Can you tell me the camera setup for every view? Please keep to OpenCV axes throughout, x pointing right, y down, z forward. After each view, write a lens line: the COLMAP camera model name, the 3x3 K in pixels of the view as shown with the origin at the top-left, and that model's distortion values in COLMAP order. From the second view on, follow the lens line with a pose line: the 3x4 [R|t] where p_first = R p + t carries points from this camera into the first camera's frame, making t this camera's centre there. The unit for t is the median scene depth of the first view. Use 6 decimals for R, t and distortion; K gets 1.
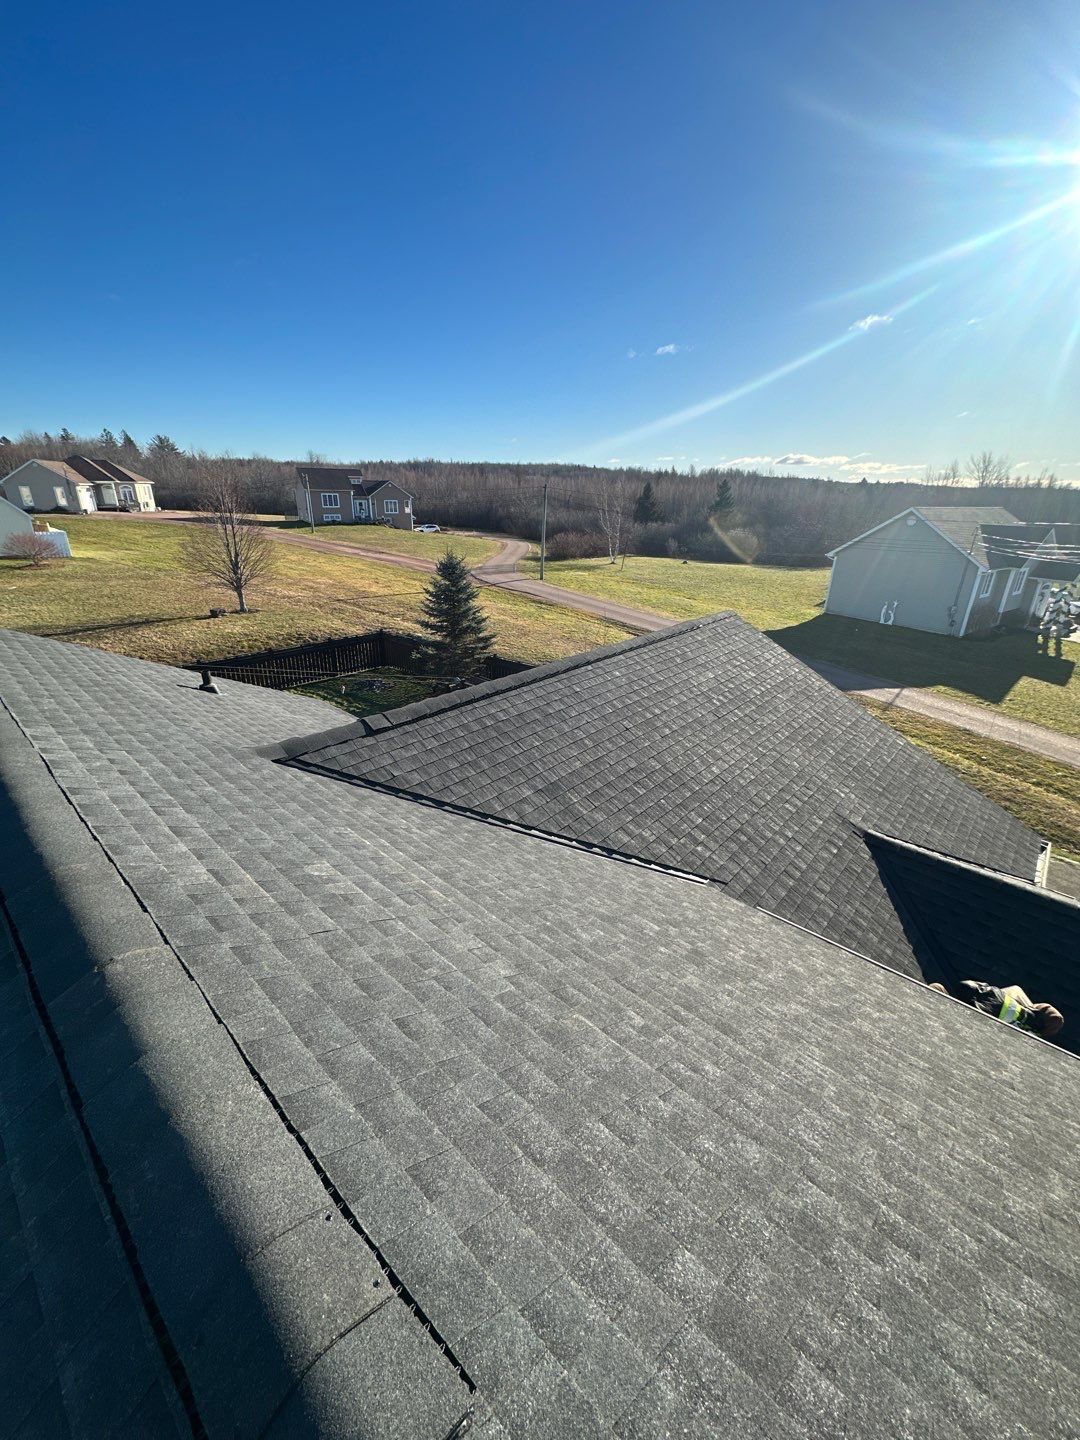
lens RADIAL K [[570.2, 0, 538.3], [0, 570.2, 718.6], [0, 0, 1]] dist [0.002123, -0.002366]
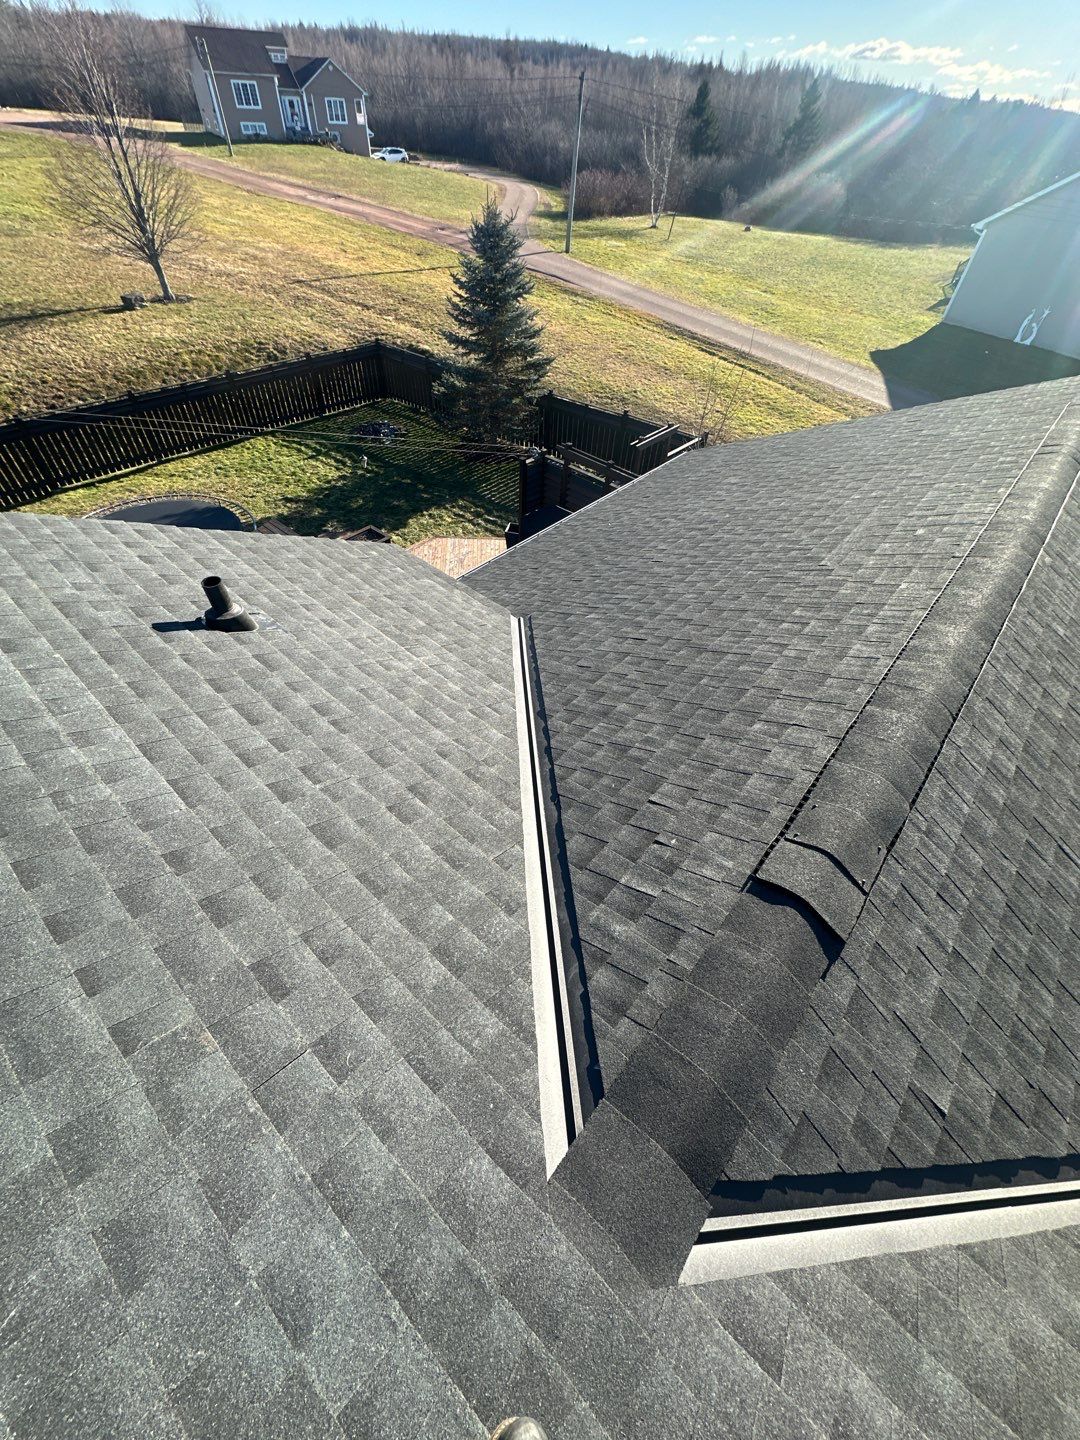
lens RADIAL K [[570.2, 0, 538.3], [0, 570.2, 718.6], [0, 0, 1]] dist [0.002123, -0.002366]
pose [[0.999418, 0.008474, 0.033039, -0.082304], [-0.022062, 0.899322, 0.436730, -0.040568], [-0.026012, -0.437205, 0.898986, 0.132344]]
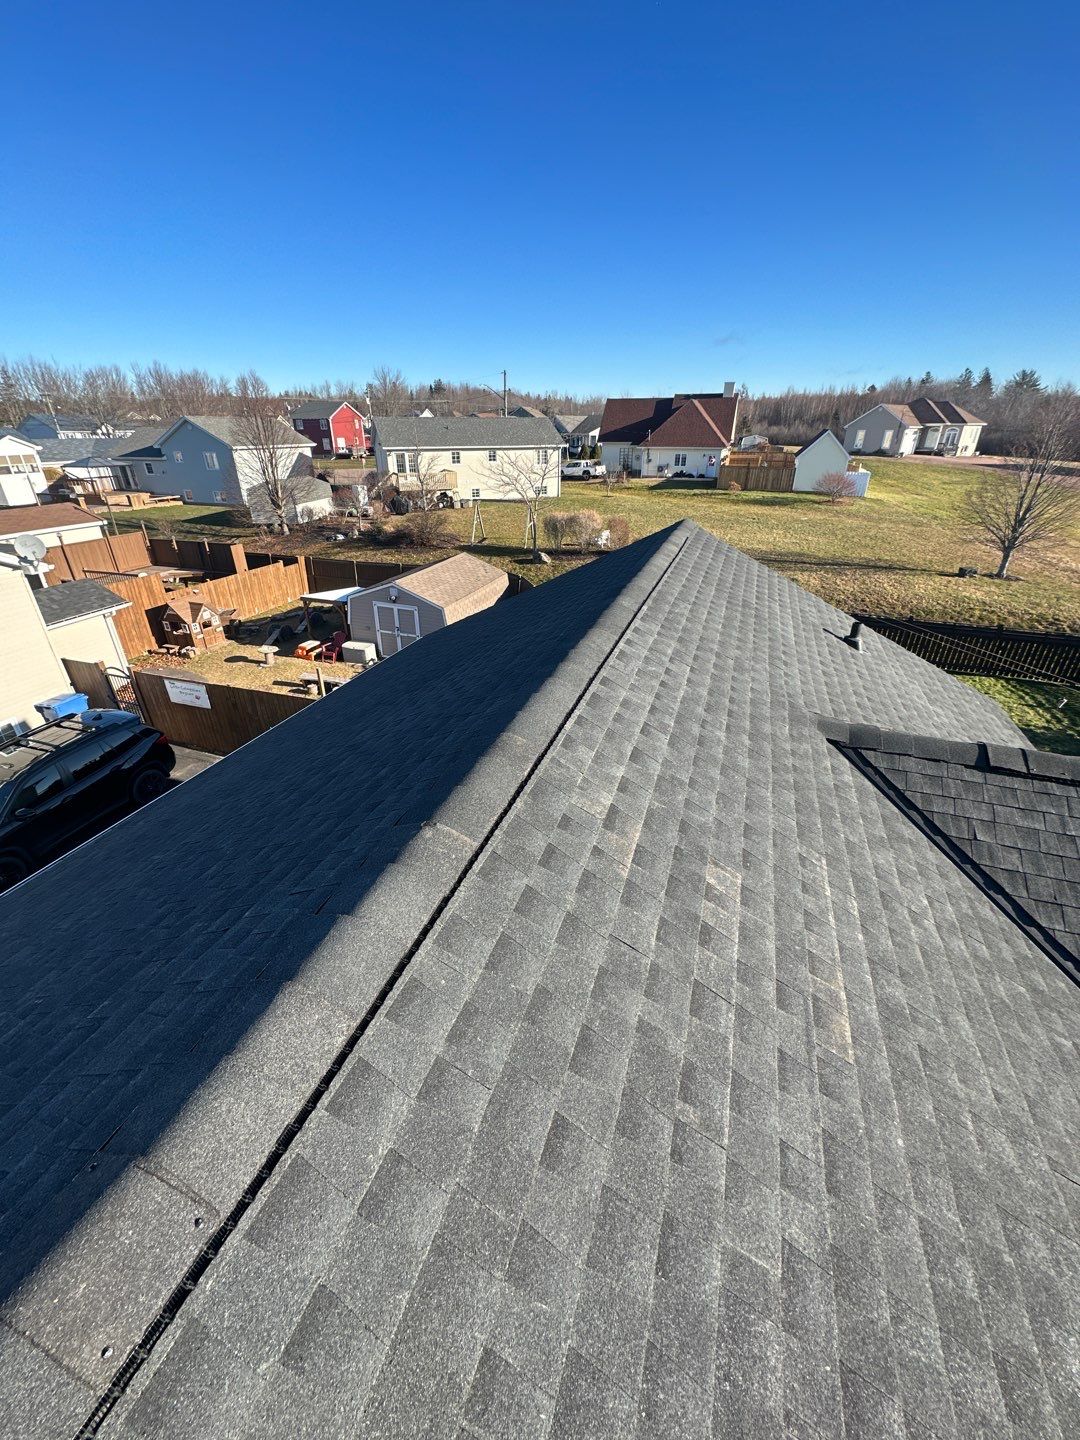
lens RADIAL K [[570.2, 0, 538.3], [0, 570.2, 718.6], [0, 0, 1]] dist [0.002123, -0.002366]
pose [[0.387047, 0.403985, -0.828849, 0.008194], [-0.334834, 0.899127, 0.281881, -0.007212], [0.859116, 0.168425, 0.483273, 0.033124]]
